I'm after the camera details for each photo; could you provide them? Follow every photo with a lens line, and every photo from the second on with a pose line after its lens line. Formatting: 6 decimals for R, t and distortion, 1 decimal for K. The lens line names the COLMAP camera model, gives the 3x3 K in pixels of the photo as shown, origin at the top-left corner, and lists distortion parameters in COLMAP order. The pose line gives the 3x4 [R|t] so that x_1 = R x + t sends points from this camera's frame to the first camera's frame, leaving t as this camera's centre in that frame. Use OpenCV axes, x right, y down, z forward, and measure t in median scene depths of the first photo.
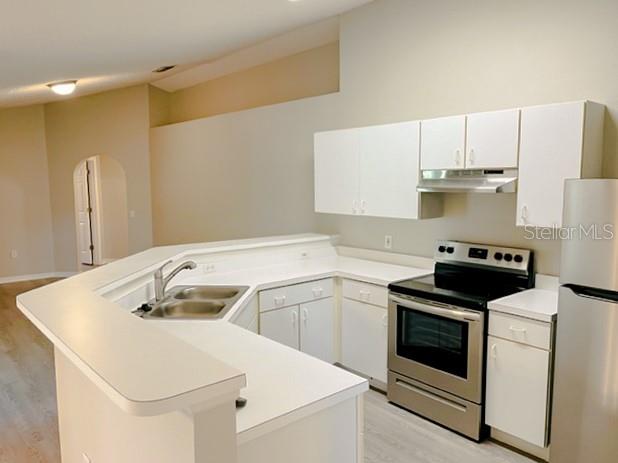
lens RADIAL K [[470.9, 0, 309.0], [0, 470.9, 231.5], [0, 0, 1]] dist [-0.000708, -0.001490]
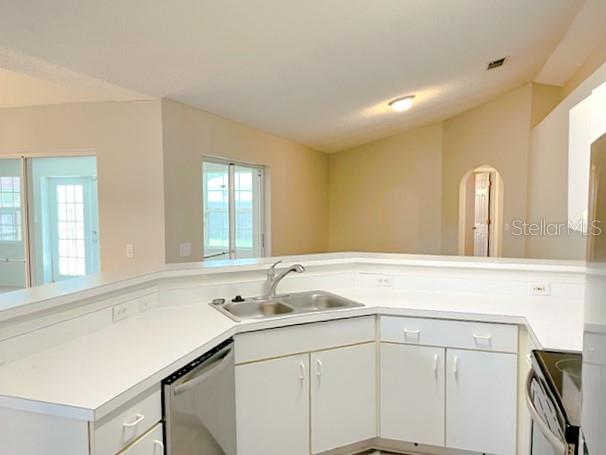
lens RADIAL K [[472.4, 0, 303.0], [0, 472.4, 227.5], [0, 0, 1]] dist [0.003859, 0.000494]
pose [[0.500078, 0.047748, -0.864663, 0.234096], [-0.085513, 0.996322, 0.005562, -0.007583], [0.861748, 0.071159, 0.502322, 0.205028]]
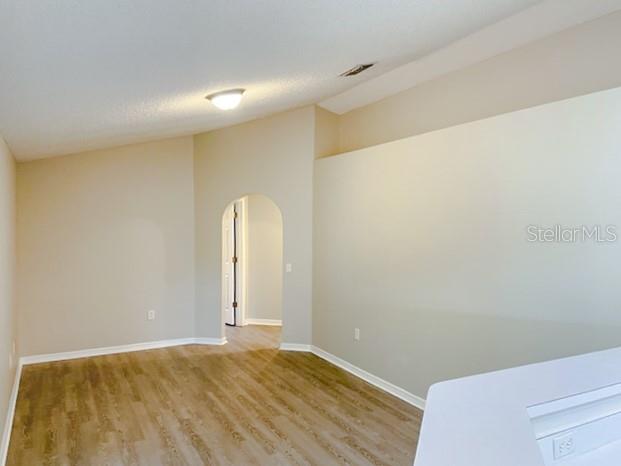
lens RADIAL K [[459.0, 0, 310.5], [0, 459.0, 233.0], [0, 0, 1]] dist [0.064837, 0.000223]
pose [[0.974374, 0.004309, -0.224891, -0.178031], [-0.022402, 0.996705, -0.077962, -0.038995], [0.223814, 0.081002, 0.971260, 0.270170]]
